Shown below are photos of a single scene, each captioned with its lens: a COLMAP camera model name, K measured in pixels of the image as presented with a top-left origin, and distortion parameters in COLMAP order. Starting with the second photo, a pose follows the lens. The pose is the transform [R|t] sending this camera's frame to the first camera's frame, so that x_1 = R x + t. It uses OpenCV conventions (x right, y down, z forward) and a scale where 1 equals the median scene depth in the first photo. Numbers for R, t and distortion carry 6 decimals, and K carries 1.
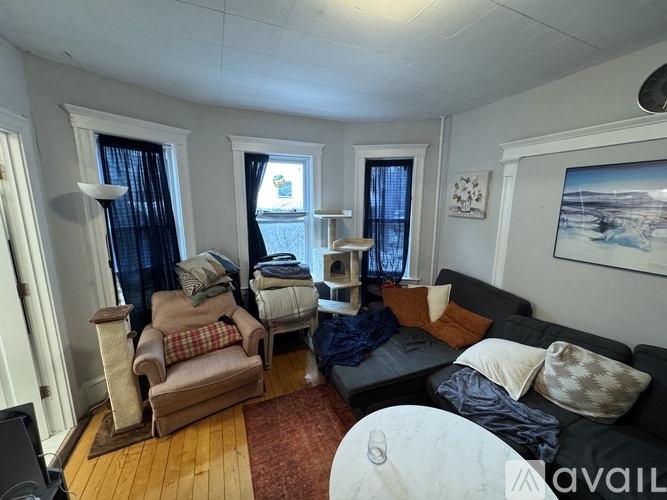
lens RADIAL K [[265.5, 0, 333.9], [0, 265.5, 249.8], [0, 0, 1]] dist [-0.005978, 0.000791]
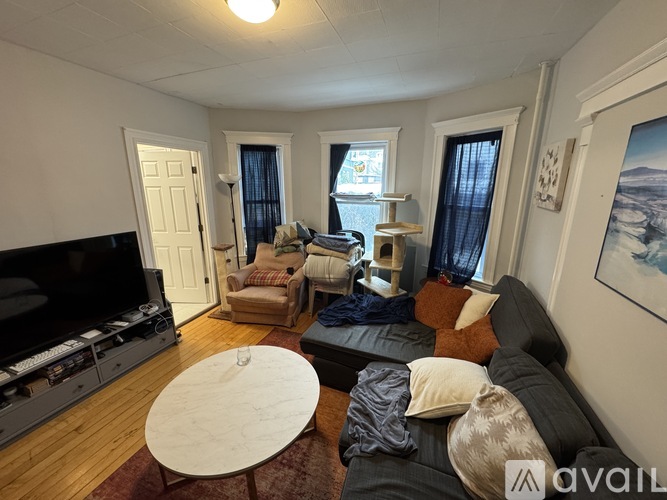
lens RADIAL K [[265.5, 0, 333.7], [0, 265.5, 250.2], [0, 0, 1]] dist [-0.005978, 0.000791]
pose [[0.721649, 0.167088, -0.671792, 0.696460], [-0.125578, 0.985931, 0.110322, -0.024870], [0.680774, 0.004749, 0.732478, 0.132064]]
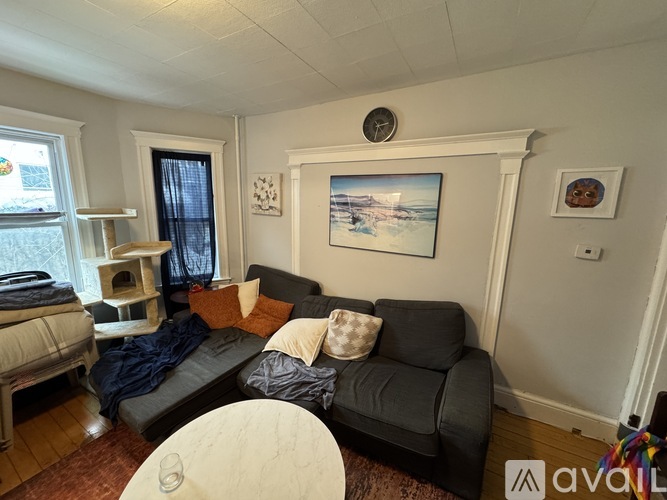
lens RADIAL K [[265.5, 0, 332.4], [0, 265.5, 249.5], [0, 0, 1]] dist [-0.005978, 0.000791]
pose [[0.801777, -0.095678, 0.589915, 0.072972], [0.088878, 0.995214, 0.040614, -0.001815], [-0.590977, 0.019867, 0.806443, -0.035869]]
